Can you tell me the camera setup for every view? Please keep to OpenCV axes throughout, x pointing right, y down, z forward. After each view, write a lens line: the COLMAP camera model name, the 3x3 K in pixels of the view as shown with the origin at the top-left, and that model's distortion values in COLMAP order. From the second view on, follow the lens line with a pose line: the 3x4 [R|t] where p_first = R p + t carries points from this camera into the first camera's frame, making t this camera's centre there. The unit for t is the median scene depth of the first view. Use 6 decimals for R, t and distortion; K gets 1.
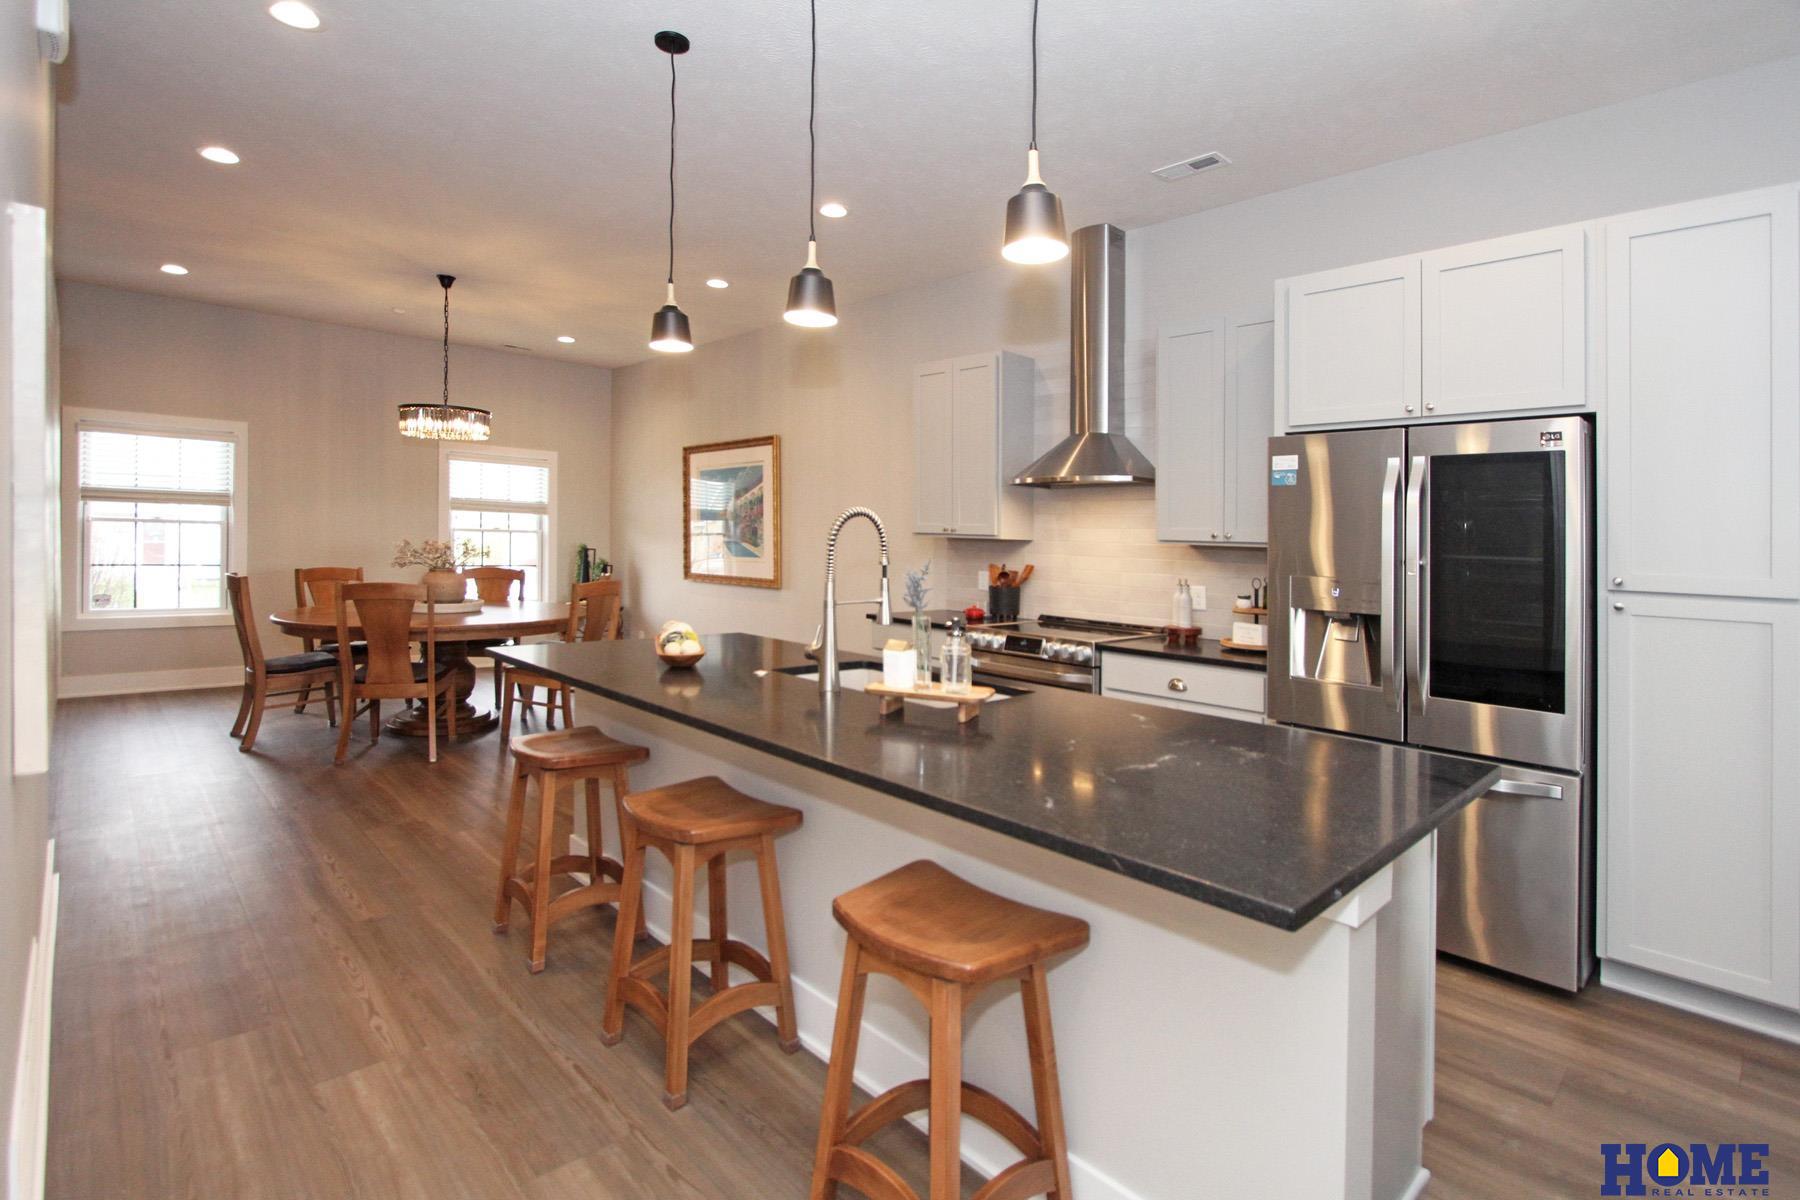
lens RADIAL K [[842.1, 0, 911.0], [0, 842.1, 601.7], [0, 0, 1]] dist [0.001046, 0.000326]
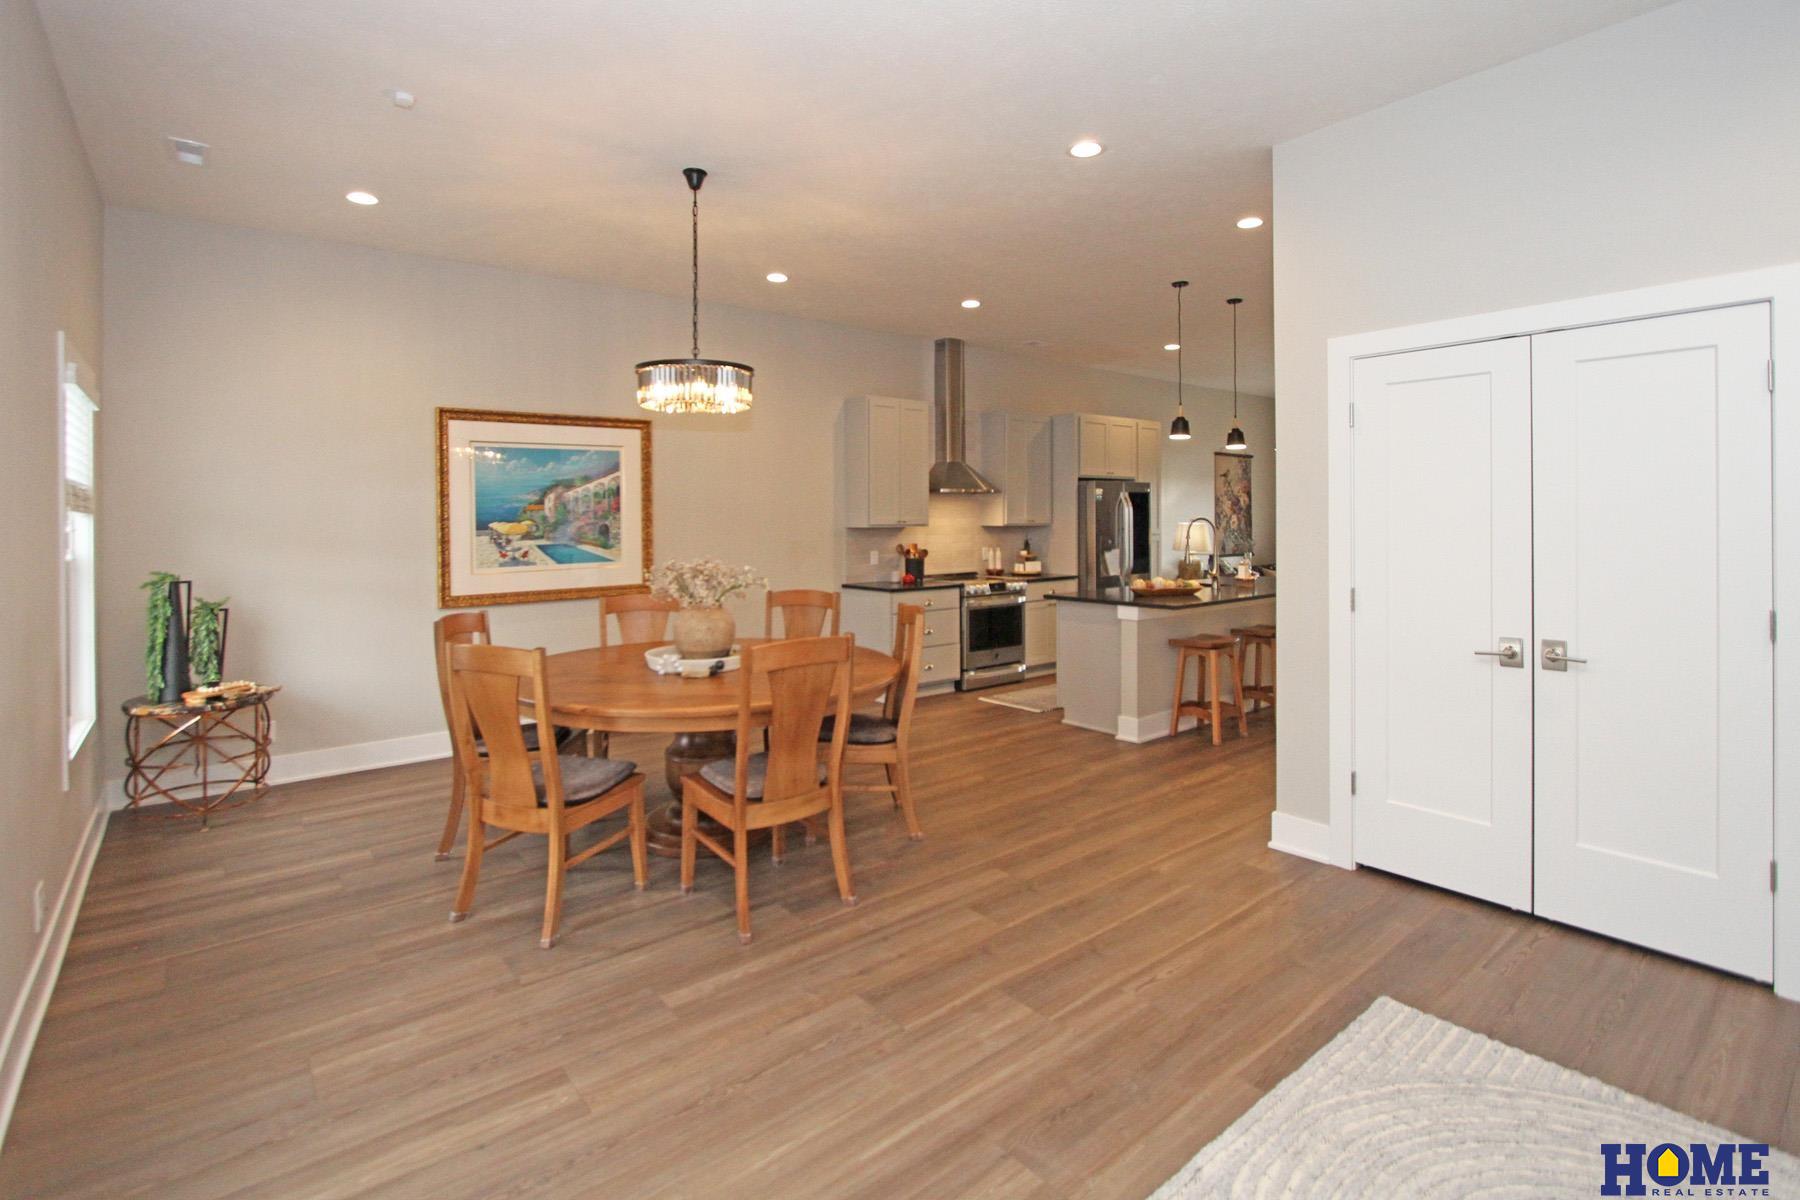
lens RADIAL K [[842.1, 0, 911.0], [0, 842.1, 601.7], [0, 0, 1]] dist [0.001046, 0.000326]
pose [[0.080058, -0.132940, 0.987885, -0.995873], [0.077382, 0.988905, 0.126806, -0.096181], [-0.993782, 0.066293, 0.089457, 0.637088]]
